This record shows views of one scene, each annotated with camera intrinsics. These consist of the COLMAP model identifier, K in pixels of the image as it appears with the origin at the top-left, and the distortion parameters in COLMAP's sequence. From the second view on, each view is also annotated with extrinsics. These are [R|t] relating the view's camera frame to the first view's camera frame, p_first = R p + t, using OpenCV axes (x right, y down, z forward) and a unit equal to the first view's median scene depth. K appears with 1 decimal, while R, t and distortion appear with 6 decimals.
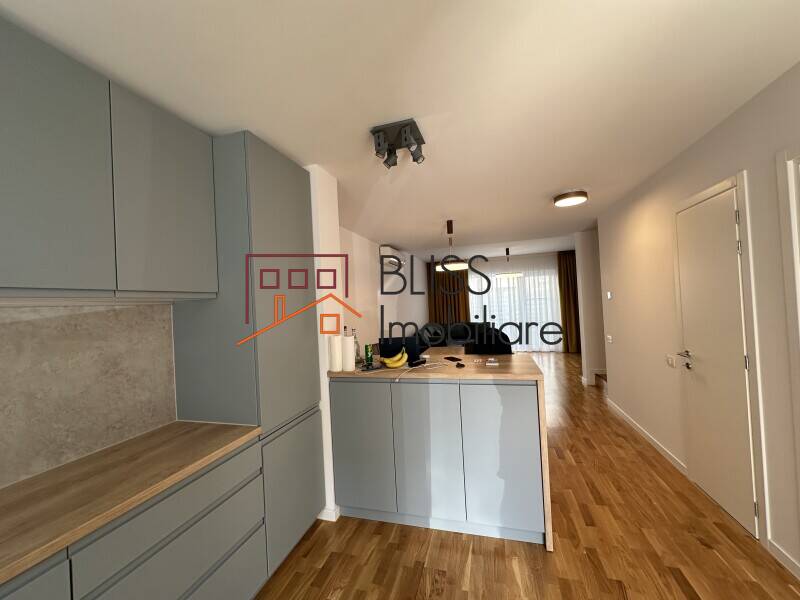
lens RADIAL K [[320.2, 0, 400.0], [0, 320.2, 300.0], [0, 0, 1]] dist [0.001766, 0.000218]
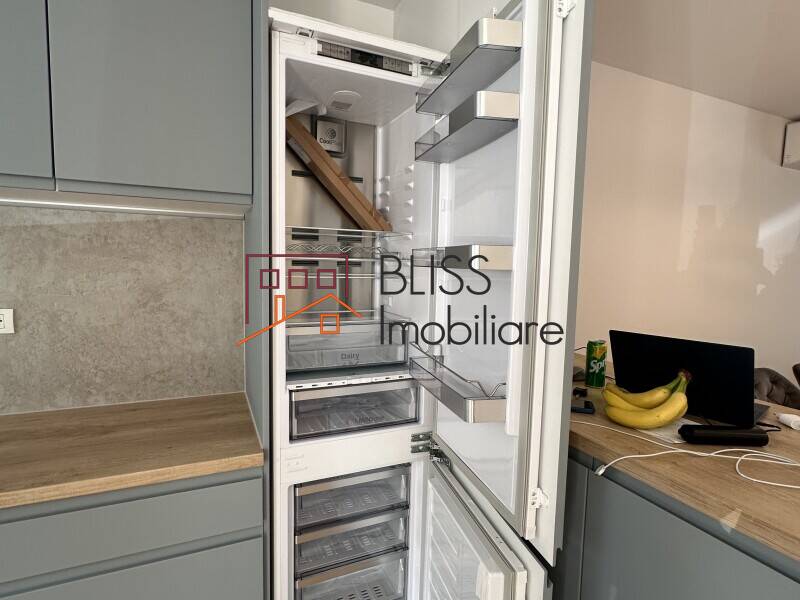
lens RADIAL K [[427.4, 0, 400.0], [0, 427.4, 300.0], [0, 0, 1]] dist [-0.000855, -0.000271]
pose [[0.648174, 0.131696, -0.750018, 0.216617], [-0.048389, 0.990064, 0.132027, 0.056402], [0.759954, -0.049284, 0.648106, 0.824403]]
